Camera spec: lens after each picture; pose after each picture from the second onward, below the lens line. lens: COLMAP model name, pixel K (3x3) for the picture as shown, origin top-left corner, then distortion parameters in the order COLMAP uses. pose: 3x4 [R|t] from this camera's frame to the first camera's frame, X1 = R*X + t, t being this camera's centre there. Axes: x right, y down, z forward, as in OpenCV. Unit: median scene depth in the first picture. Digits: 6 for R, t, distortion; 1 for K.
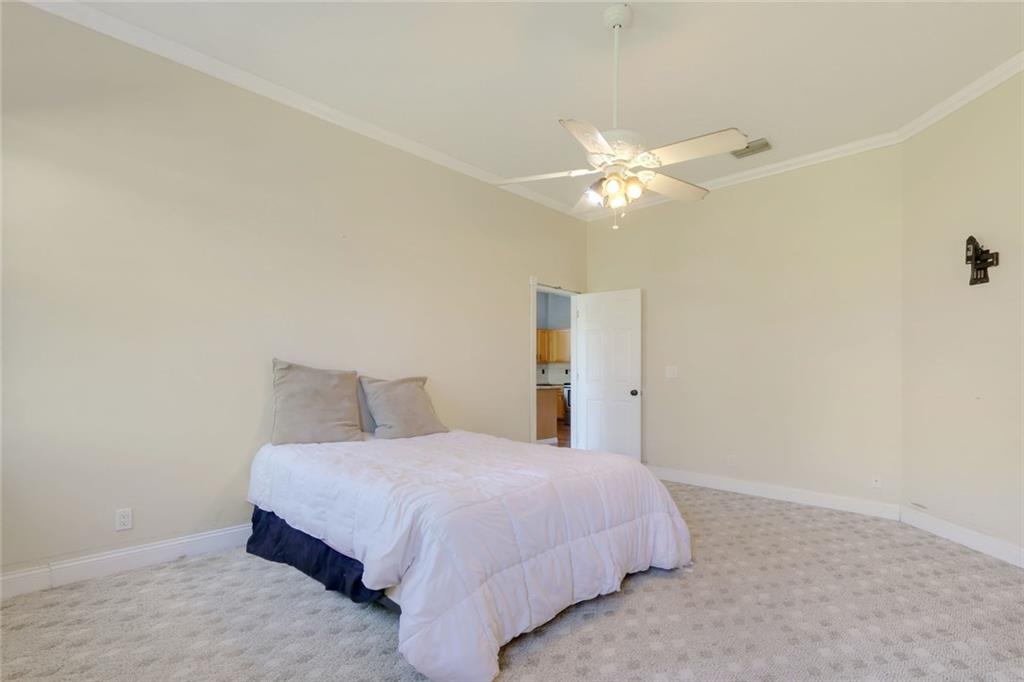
lens RADIAL K [[481.9, 0, 512.1], [0, 481.9, 368.4], [0, 0, 1]] dist [-0.012610, 0.000095]
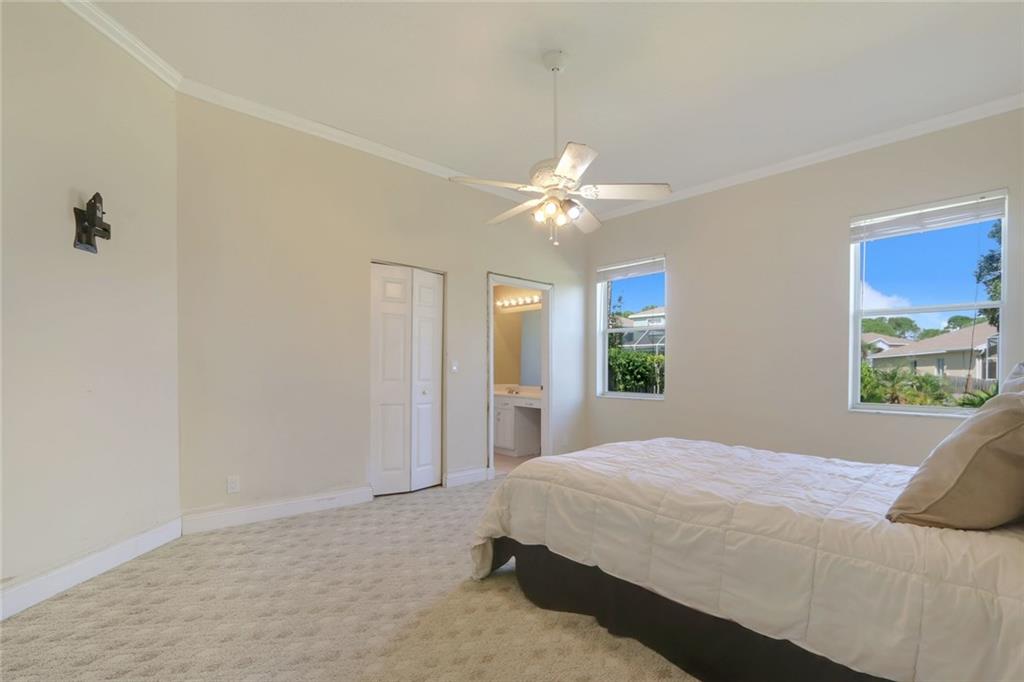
lens RADIAL K [[481.9, 0, 512.1], [0, 481.9, 368.4], [0, 0, 1]] dist [-0.012610, 0.000095]
pose [[-0.997612, -0.018986, 0.066407, 0.207401], [-0.018922, 0.999820, 0.001582, 0.006315], [-0.066425, 0.000322, -0.997791, 1.779781]]
